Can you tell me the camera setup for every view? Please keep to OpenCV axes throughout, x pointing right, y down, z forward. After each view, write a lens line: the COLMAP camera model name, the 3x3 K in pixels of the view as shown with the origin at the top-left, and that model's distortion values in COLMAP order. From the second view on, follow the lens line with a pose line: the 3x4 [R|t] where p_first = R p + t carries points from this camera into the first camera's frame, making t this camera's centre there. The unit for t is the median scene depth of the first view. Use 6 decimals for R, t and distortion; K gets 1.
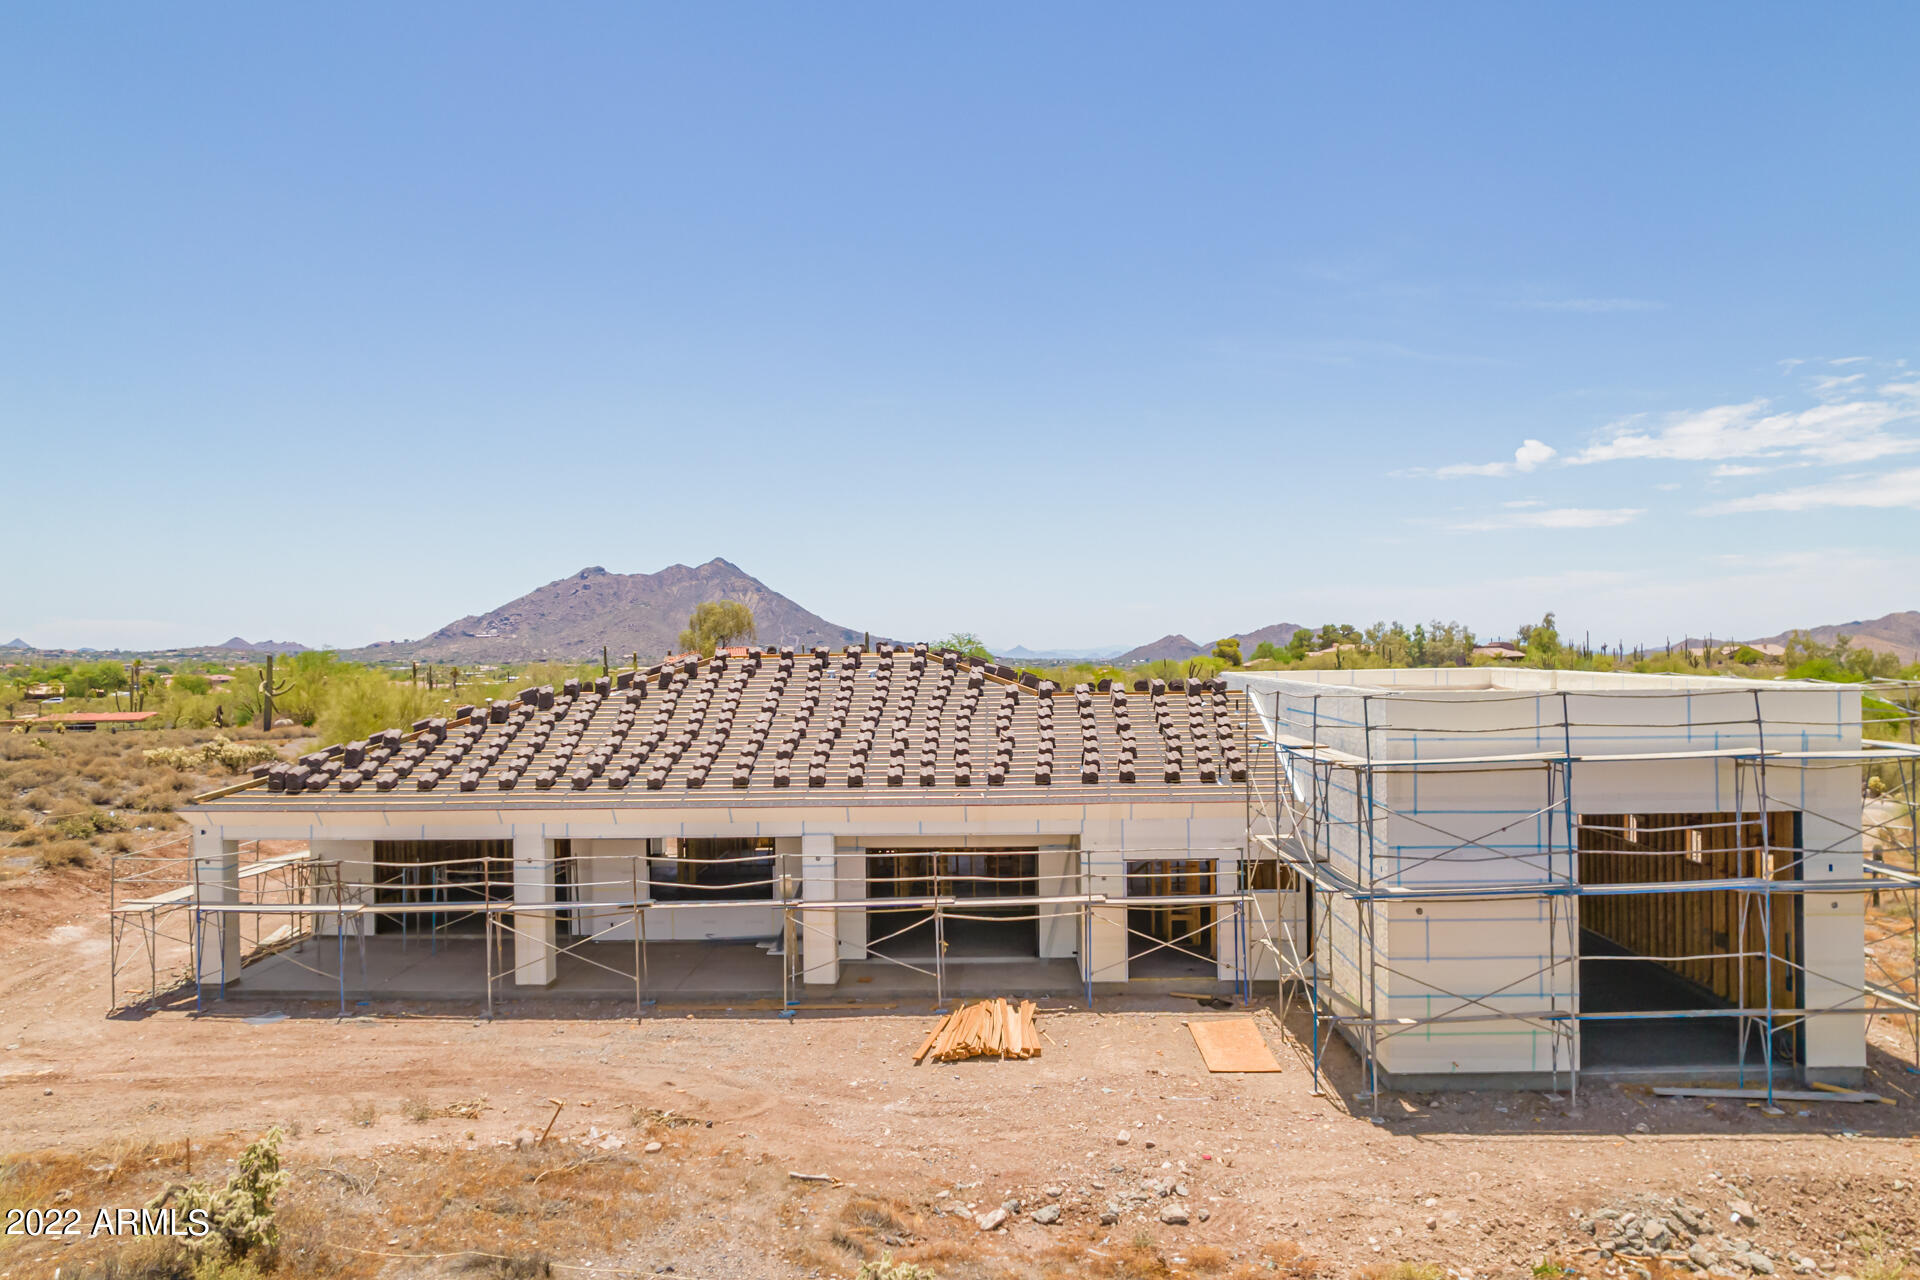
lens RADIAL K [[1476.8, 0, 953.8], [0, 1476.8, 614.8], [0, 0, 1]] dist [-0.070377, 0.051200]
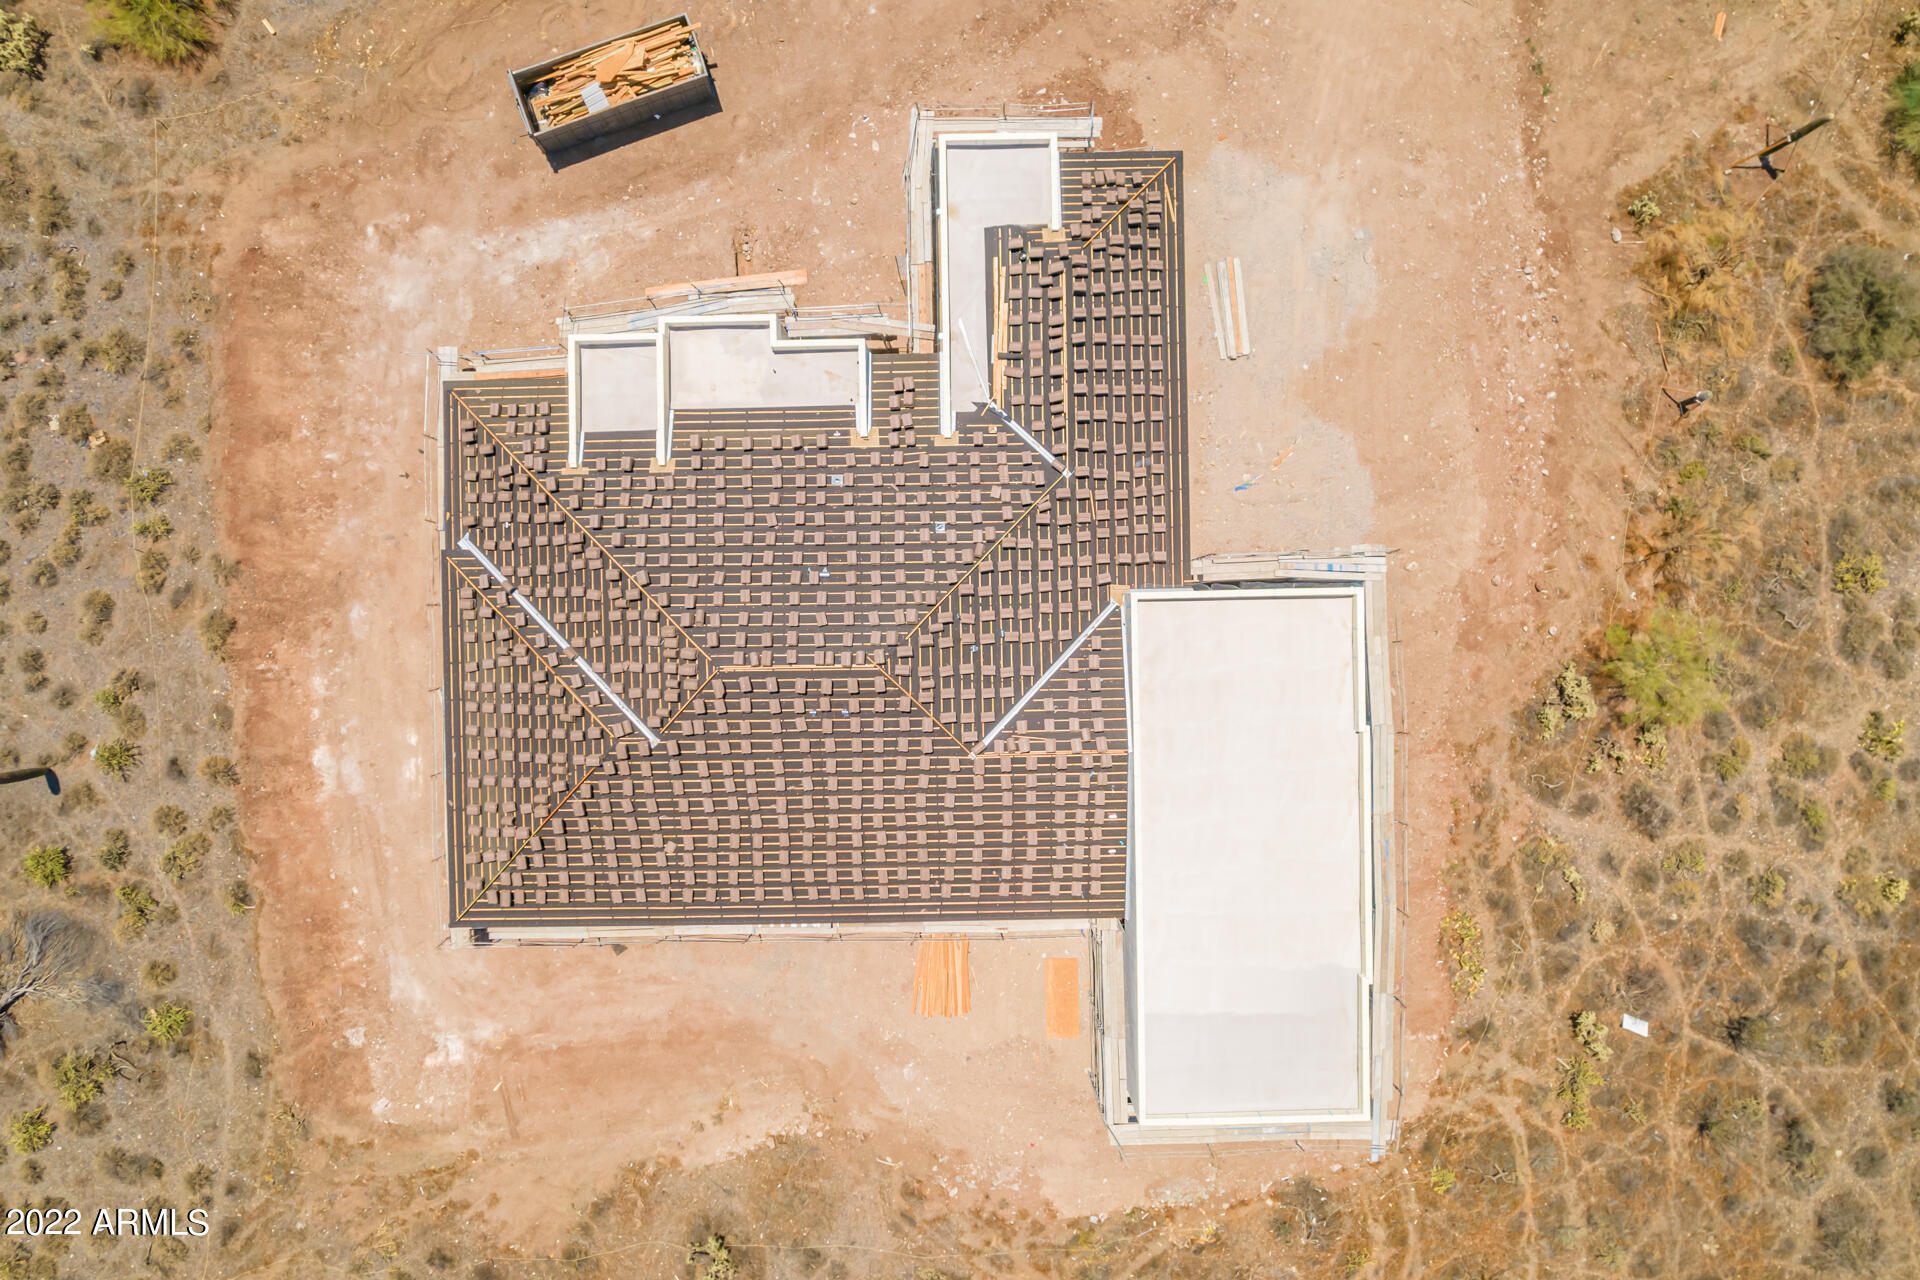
lens RADIAL K [[1476.8, 0, 953.8], [0, 1476.8, 614.8], [0, 0, 1]] dist [-0.070377, 0.051200]
pose [[0.998558, -0.051712, 0.014421, 0.028646], [-0.015703, -0.024480, 0.999577, -1.577040], [-0.051337, -0.998362, -0.025257, 1.412558]]
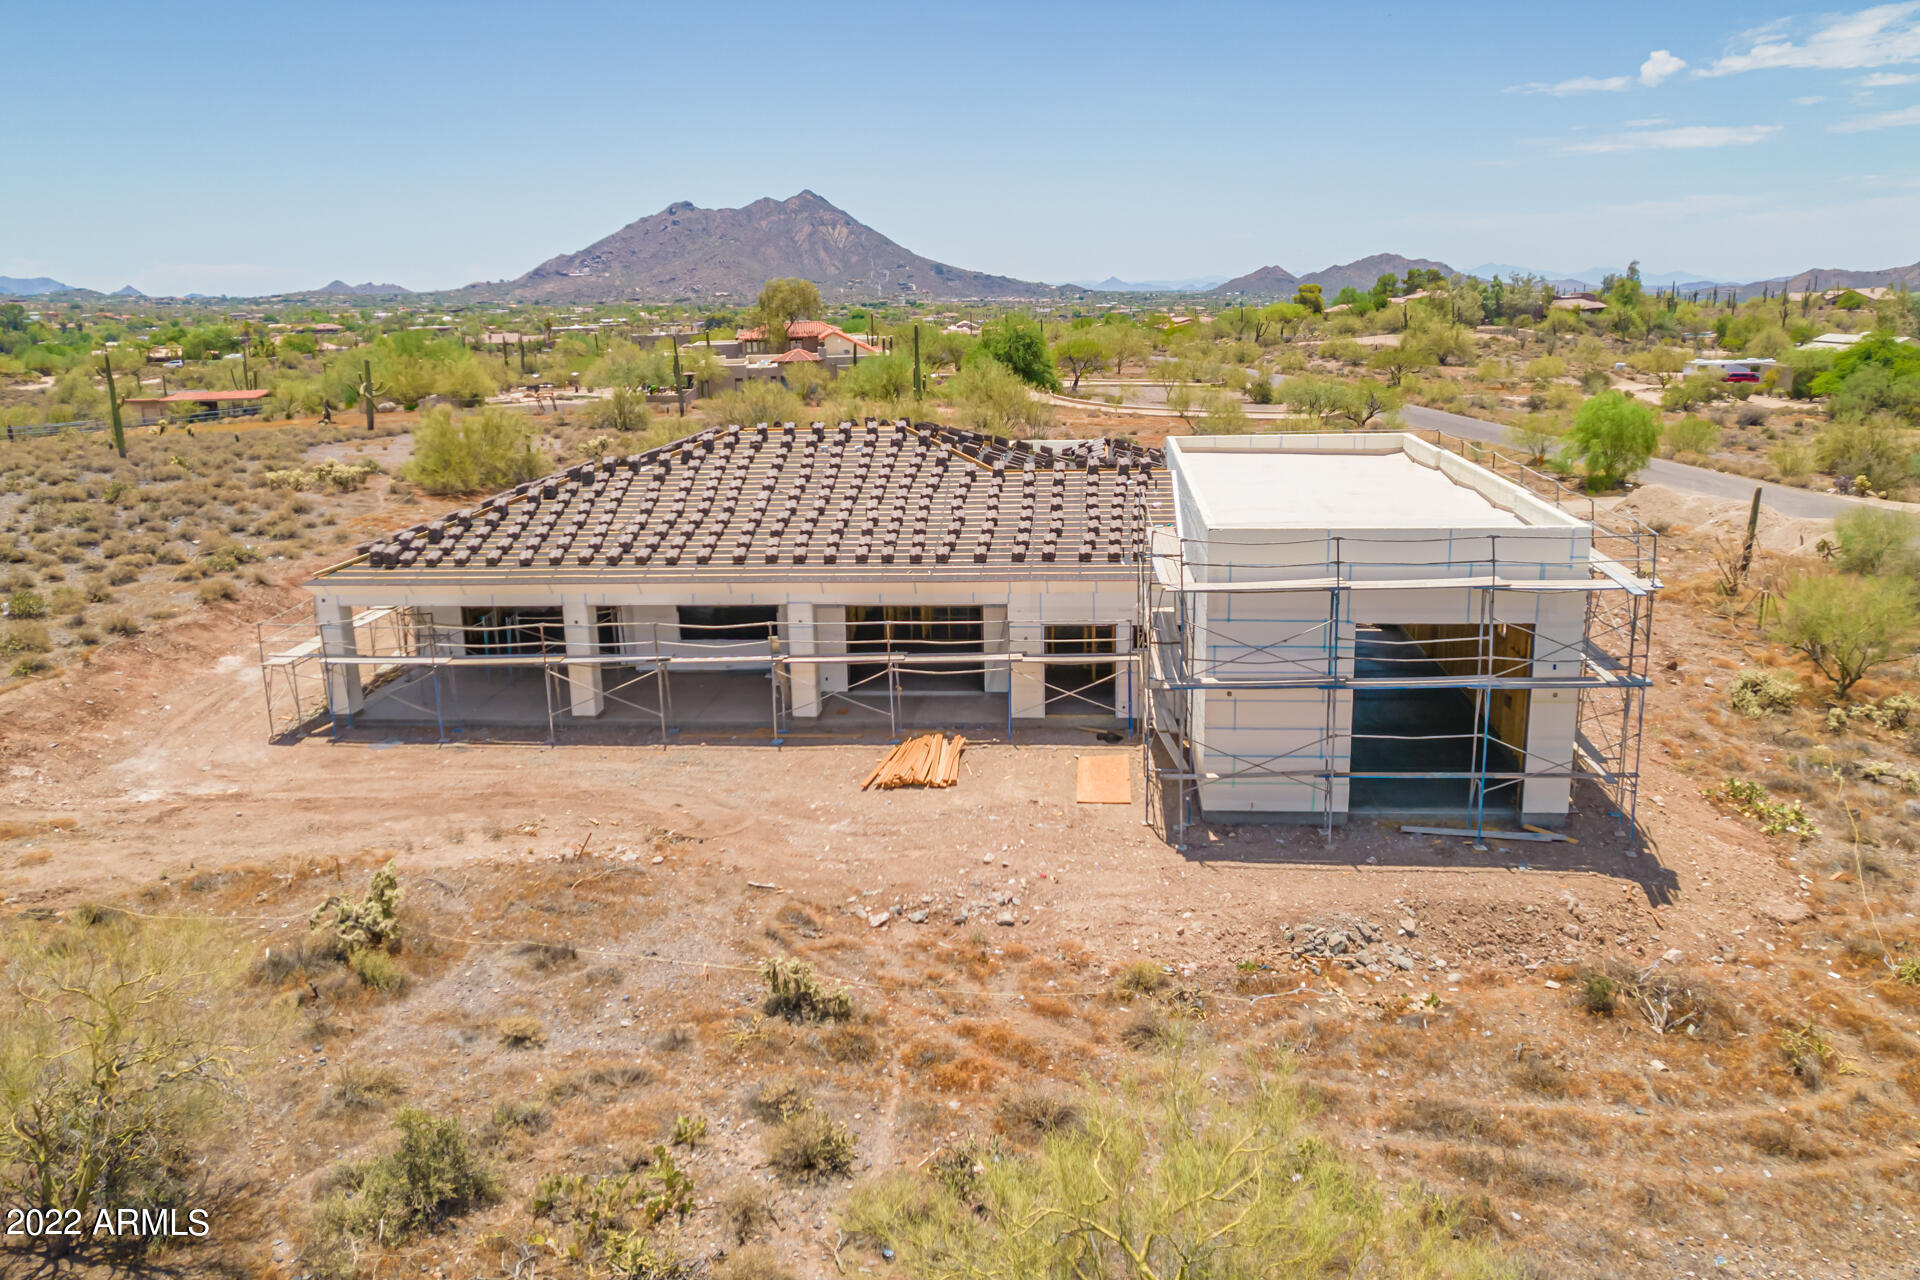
lens RADIAL K [[1455.0, 0, 953.9], [0, 1455.0, 620.0], [0, 0, 1]] dist [-0.049997, 0.003769]
pose [[0.998025, 0.004764, -0.062644, 0.120331], [0.011044, 0.968291, 0.249581, -0.149390], [0.061847, -0.249779, 0.966326, -0.202021]]
